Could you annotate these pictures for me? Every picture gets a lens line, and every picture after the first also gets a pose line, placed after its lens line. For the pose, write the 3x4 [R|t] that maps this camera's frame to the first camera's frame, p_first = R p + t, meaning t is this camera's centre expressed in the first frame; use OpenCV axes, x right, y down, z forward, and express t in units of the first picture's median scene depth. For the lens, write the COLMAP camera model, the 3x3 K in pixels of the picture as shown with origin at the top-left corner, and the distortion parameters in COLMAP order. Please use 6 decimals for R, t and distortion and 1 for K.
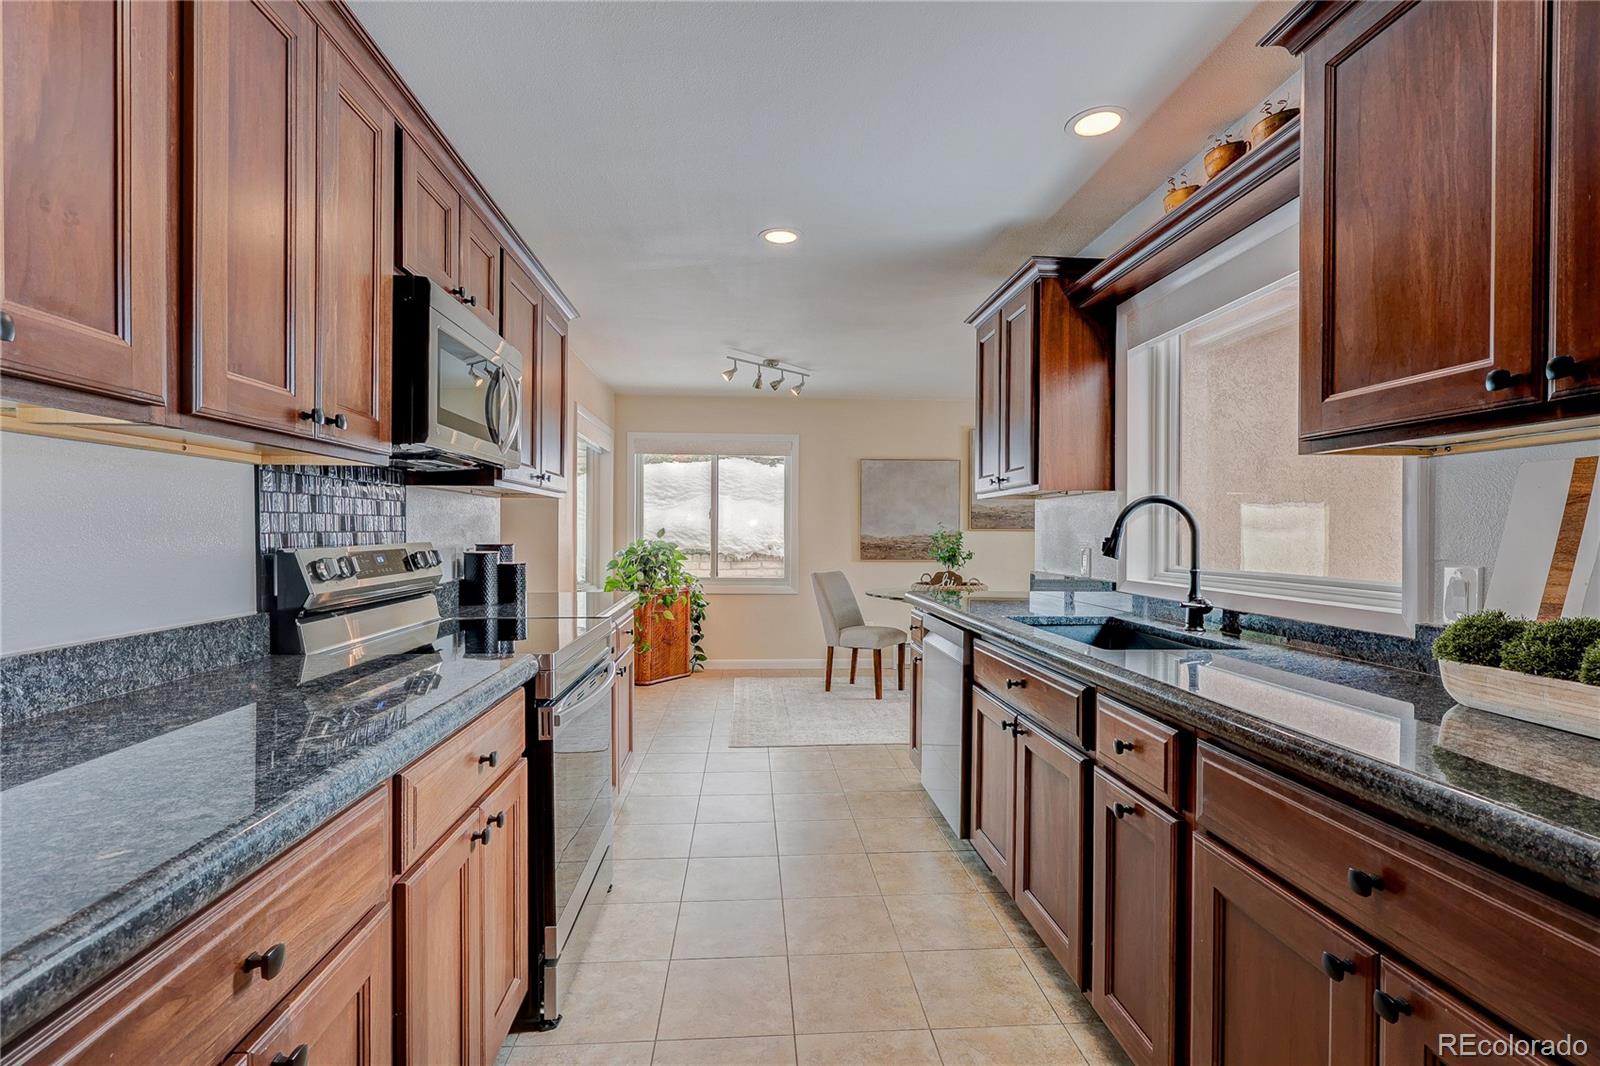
lens RADIAL K [[750.0, 0, 806.0], [0, 750.0, 535.0], [0, 0, 1]] dist [-0.004872, 0.000114]
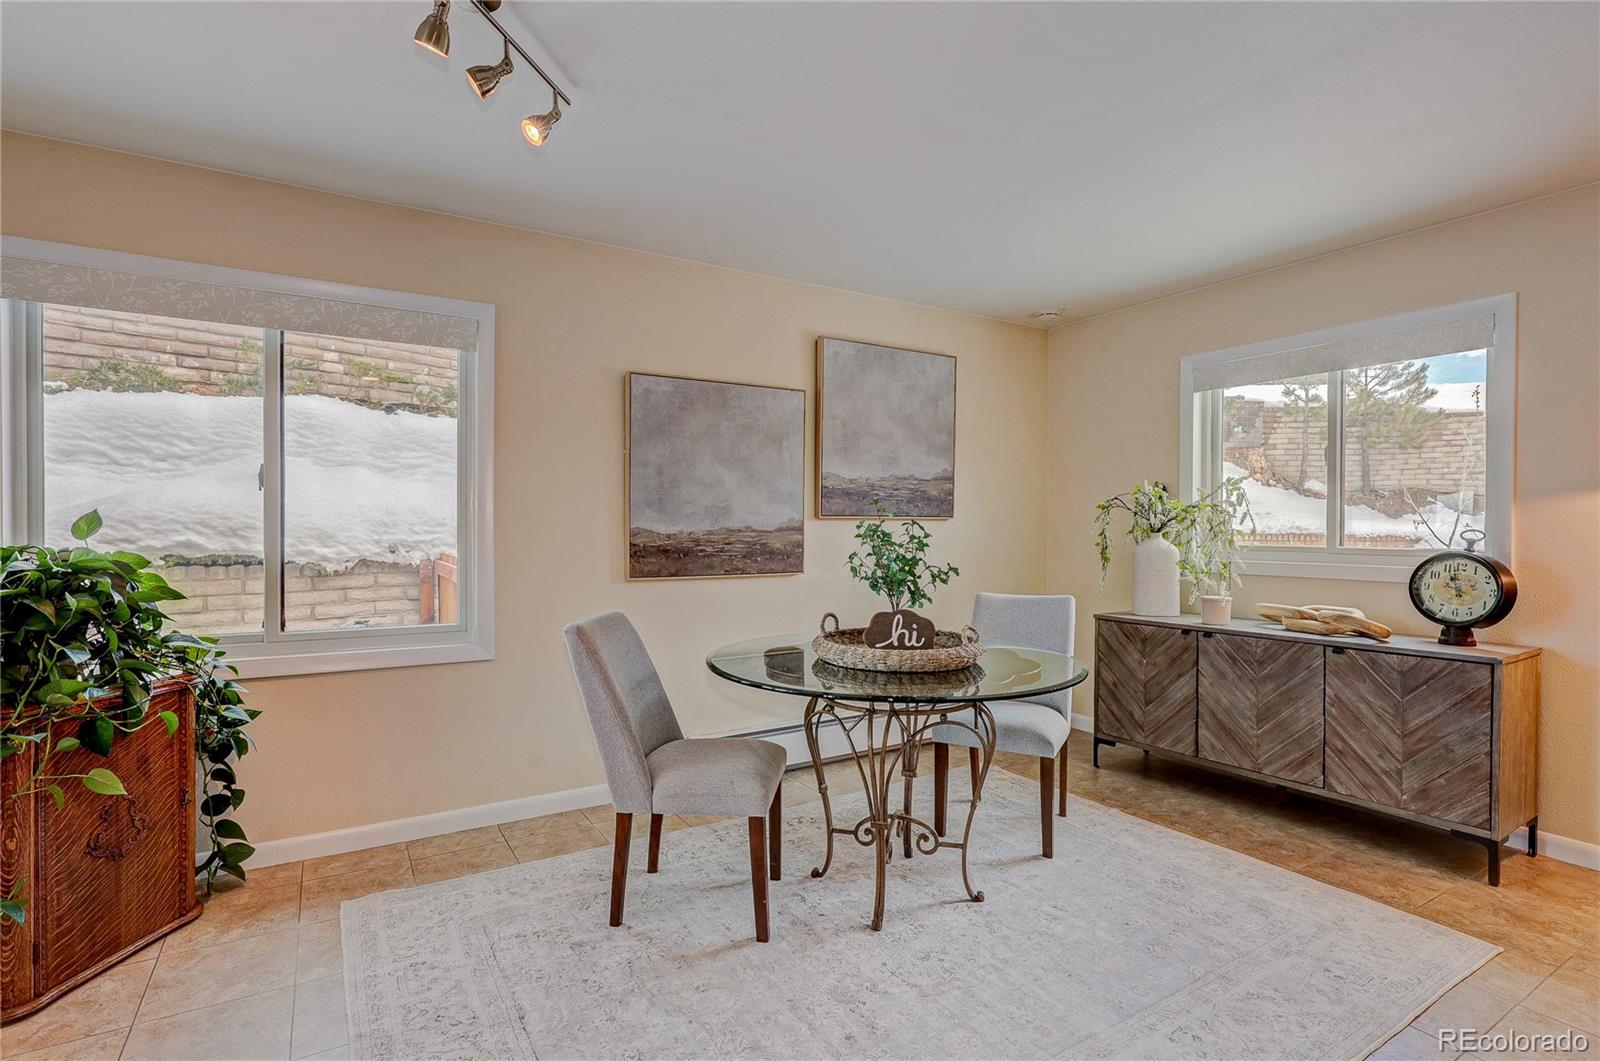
lens RADIAL K [[750.0, 0, 760.2], [0, 750.0, 531.7], [0, 0, 1]] dist [-0.004872, 0.000114]
pose [[0.900670, -0.004965, 0.434476, -0.063794], [0.001333, 0.999962, 0.008665, -0.001723], [-0.434503, -0.007225, 0.900642, 0.542453]]
